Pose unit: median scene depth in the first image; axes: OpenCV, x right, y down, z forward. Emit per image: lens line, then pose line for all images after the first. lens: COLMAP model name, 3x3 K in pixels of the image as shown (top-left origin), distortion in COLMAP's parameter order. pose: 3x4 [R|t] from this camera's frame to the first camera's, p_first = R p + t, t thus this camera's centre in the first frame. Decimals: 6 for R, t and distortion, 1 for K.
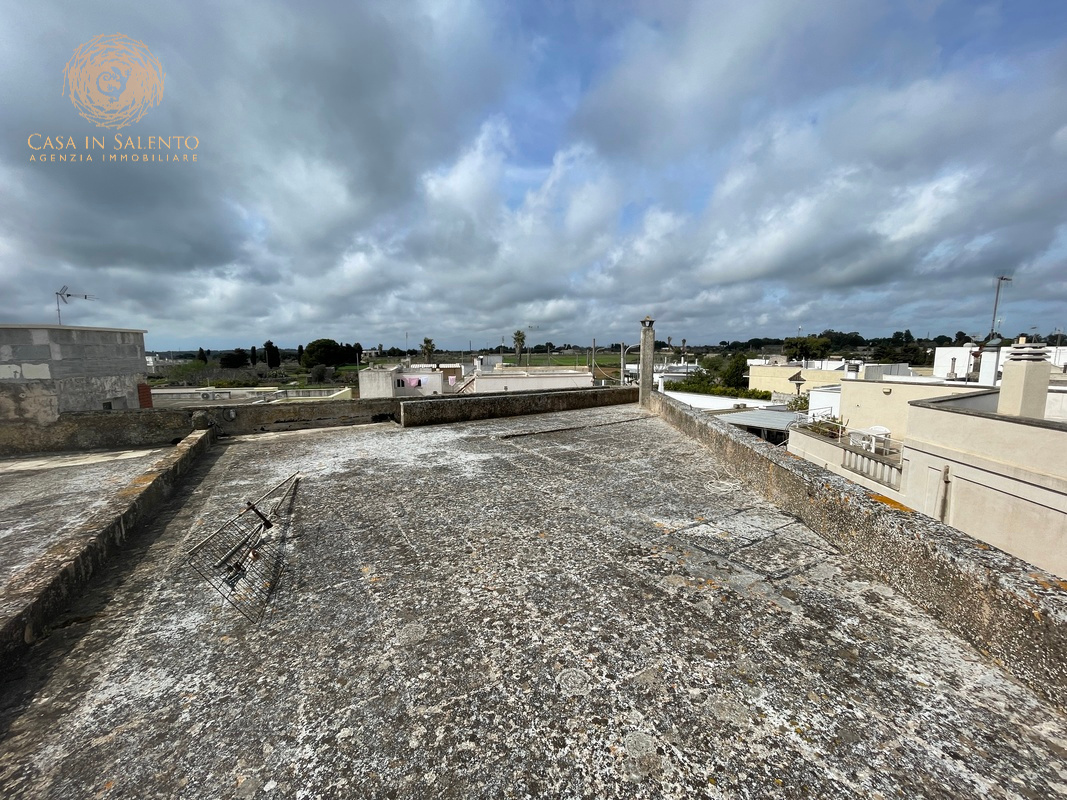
lens RADIAL K [[428.1, 0, 531.2], [0, 428.1, 401.6], [0, 0, 1]] dist [-0.003965, -0.000054]
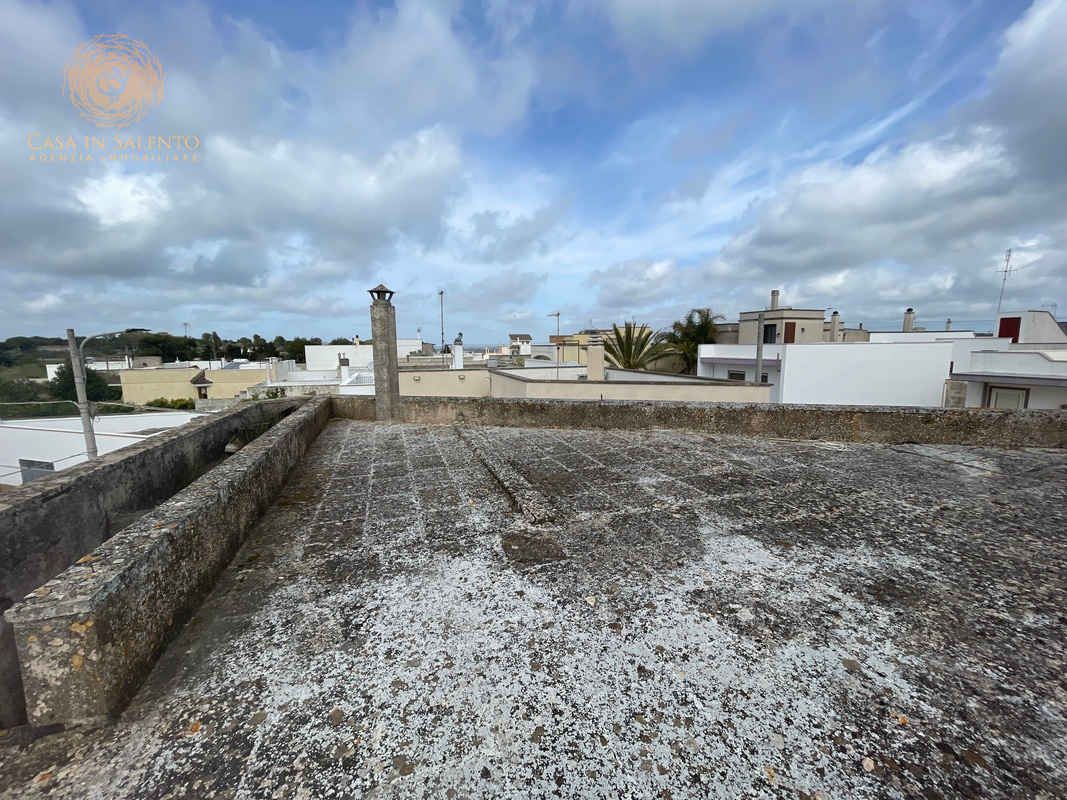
lens RADIAL K [[428.1, 0, 531.9], [0, 428.1, 396.3], [0, 0, 1]] dist [-0.003965, -0.000054]
pose [[0.209901, -0.114794, 0.970960, -0.633803], [0.128308, 0.987729, 0.089040, -0.107188], [-0.969267, 0.105892, 0.222054, 1.174734]]
